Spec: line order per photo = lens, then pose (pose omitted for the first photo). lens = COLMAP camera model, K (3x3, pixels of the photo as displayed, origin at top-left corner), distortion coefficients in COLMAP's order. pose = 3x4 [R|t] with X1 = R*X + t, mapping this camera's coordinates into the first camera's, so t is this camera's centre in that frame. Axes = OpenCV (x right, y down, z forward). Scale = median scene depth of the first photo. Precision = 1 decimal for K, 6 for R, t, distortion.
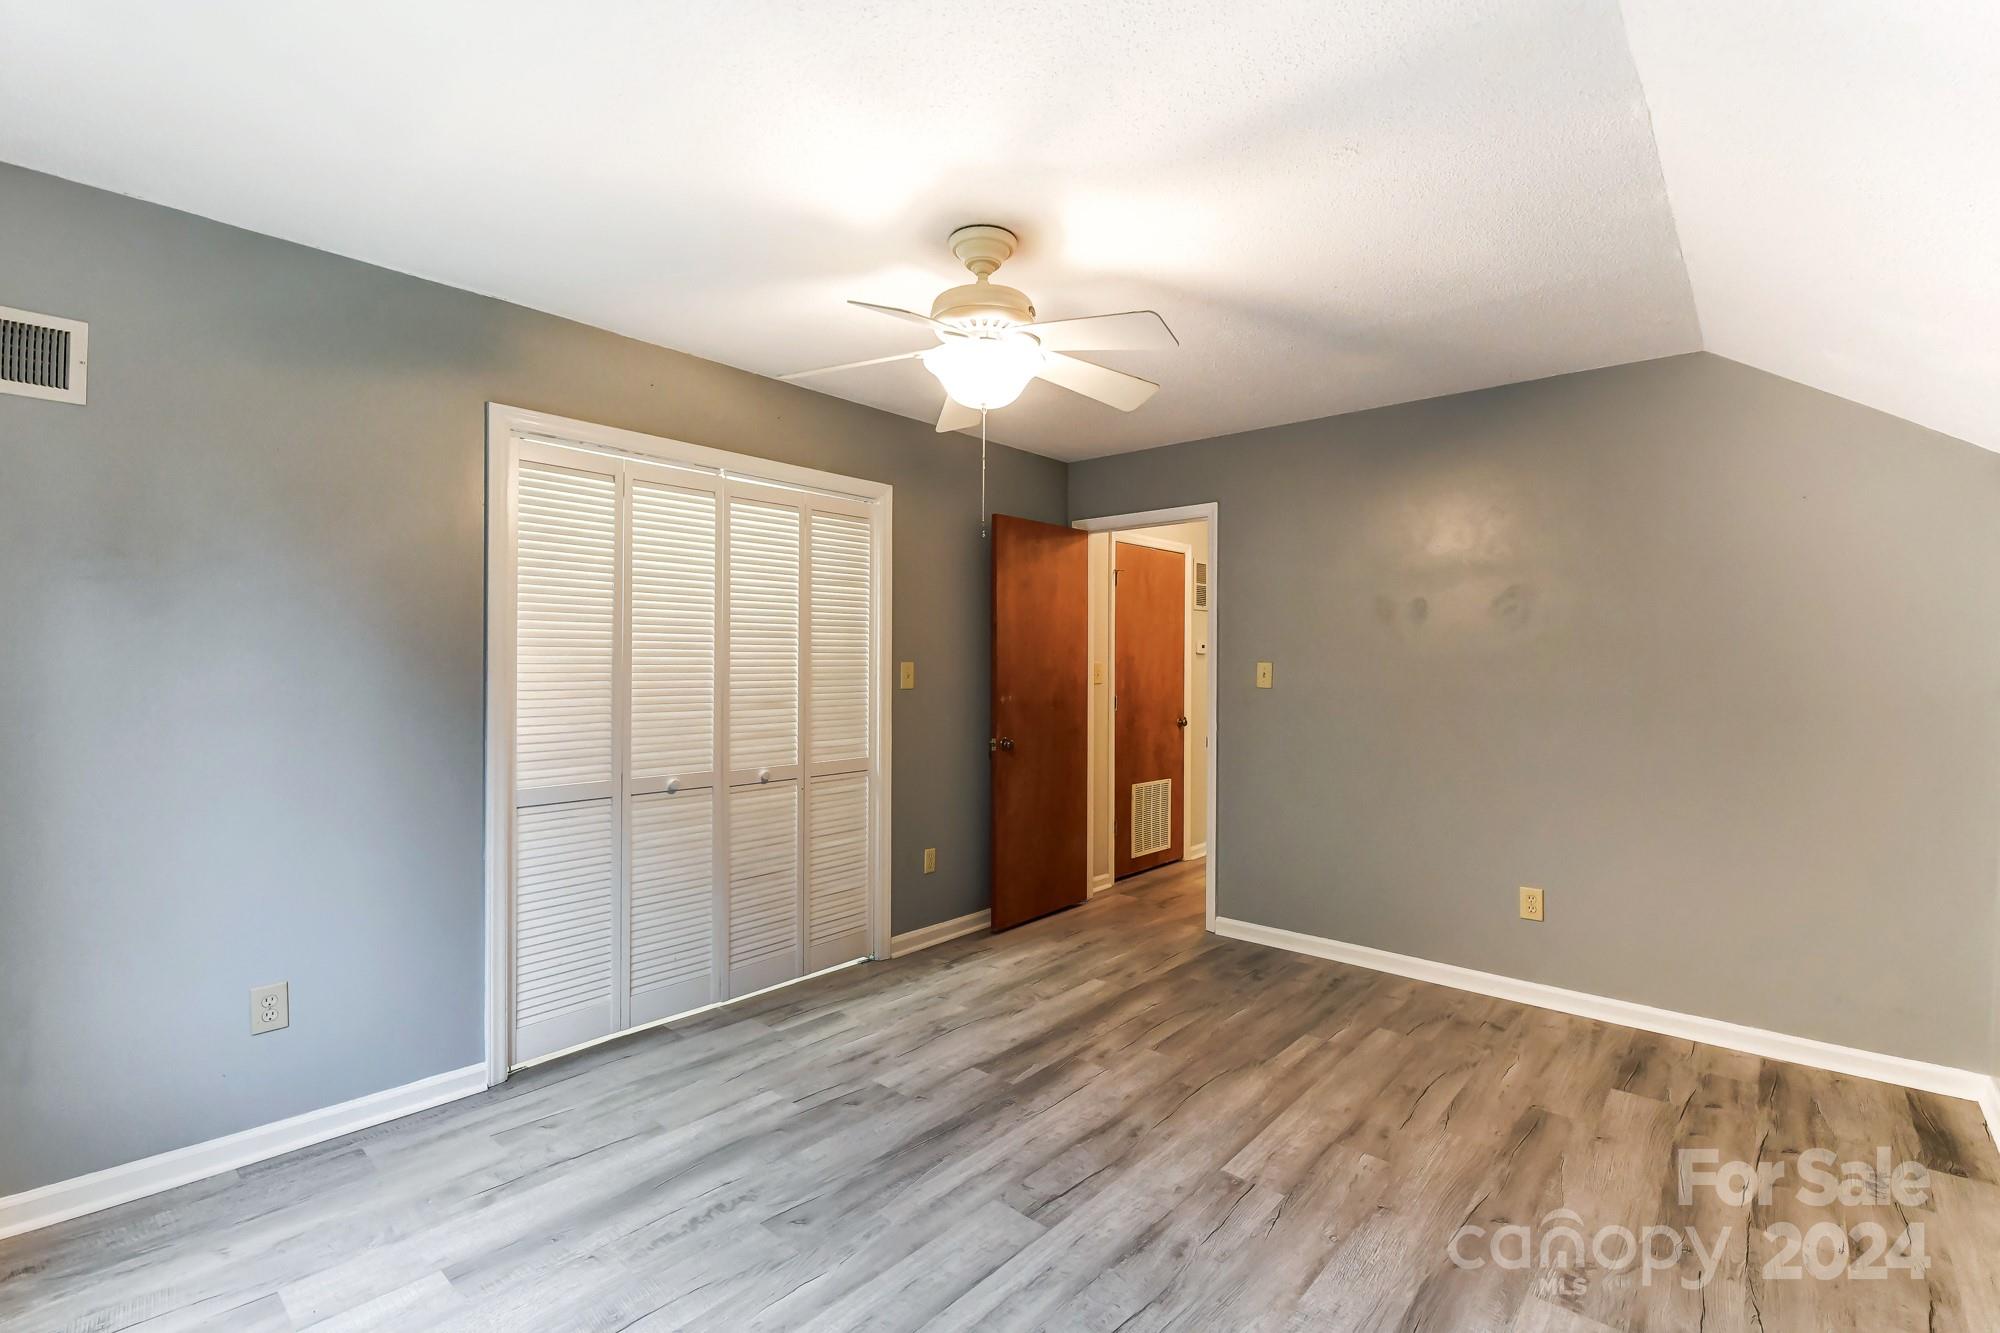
lens RADIAL K [[887.1, 0, 1009.8], [0, 887.1, 668.1], [0, 0, 1]] dist [-0.011867, -0.001386]
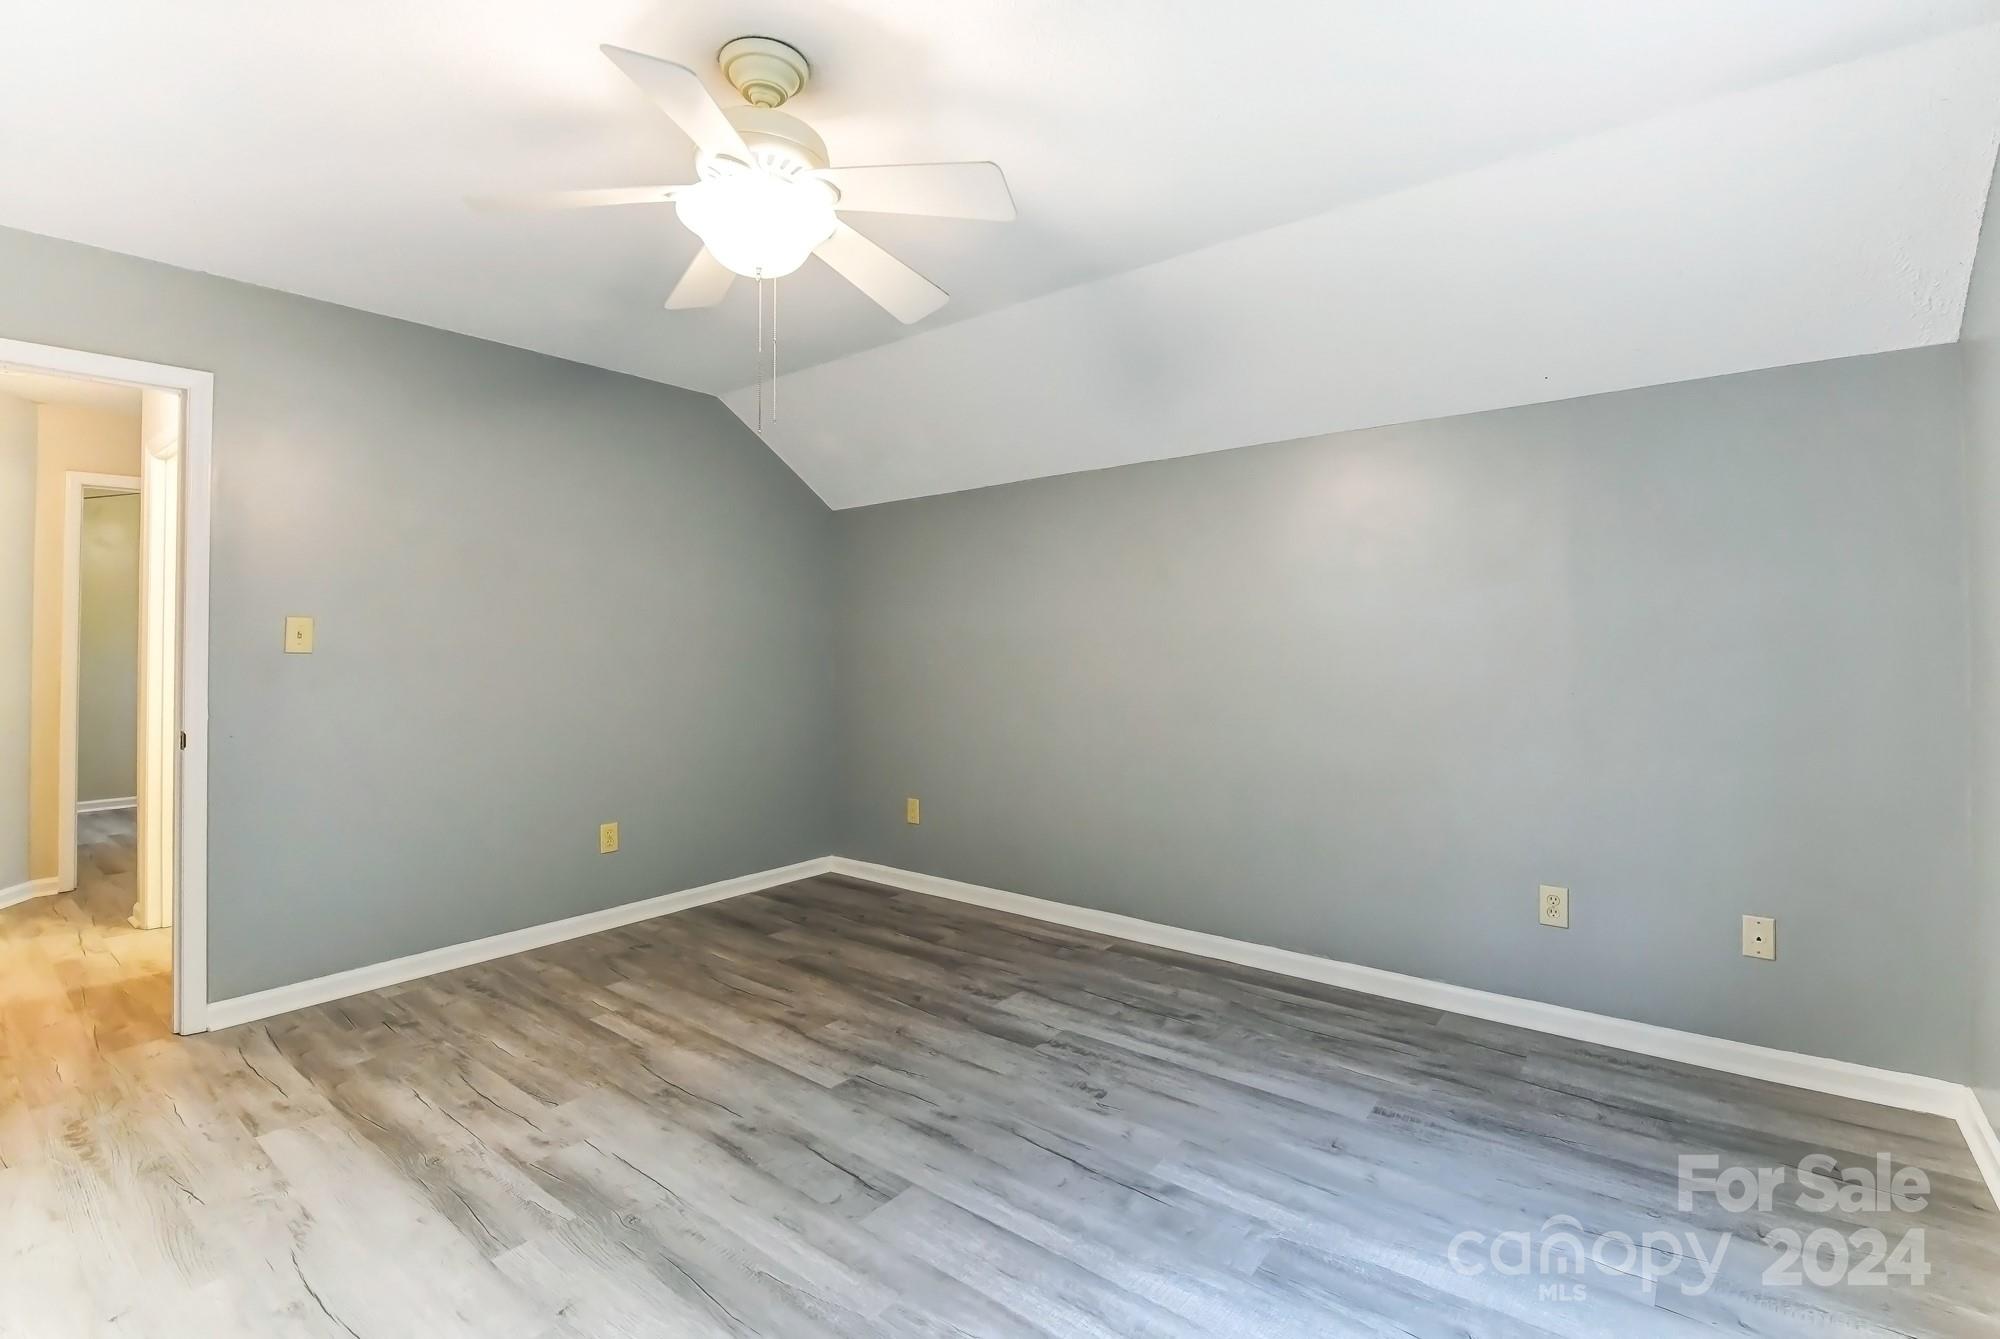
lens RADIAL K [[909.7, 0, 997.2], [0, 909.7, 676.3], [0, 0, 1]] dist [-0.000634, -0.000058]
pose [[-0.040209, -0.043844, 0.998229, -0.665217], [0.009756, 0.998972, 0.044270, 0.025790], [-0.999144, 0.011519, -0.039740, 0.674710]]
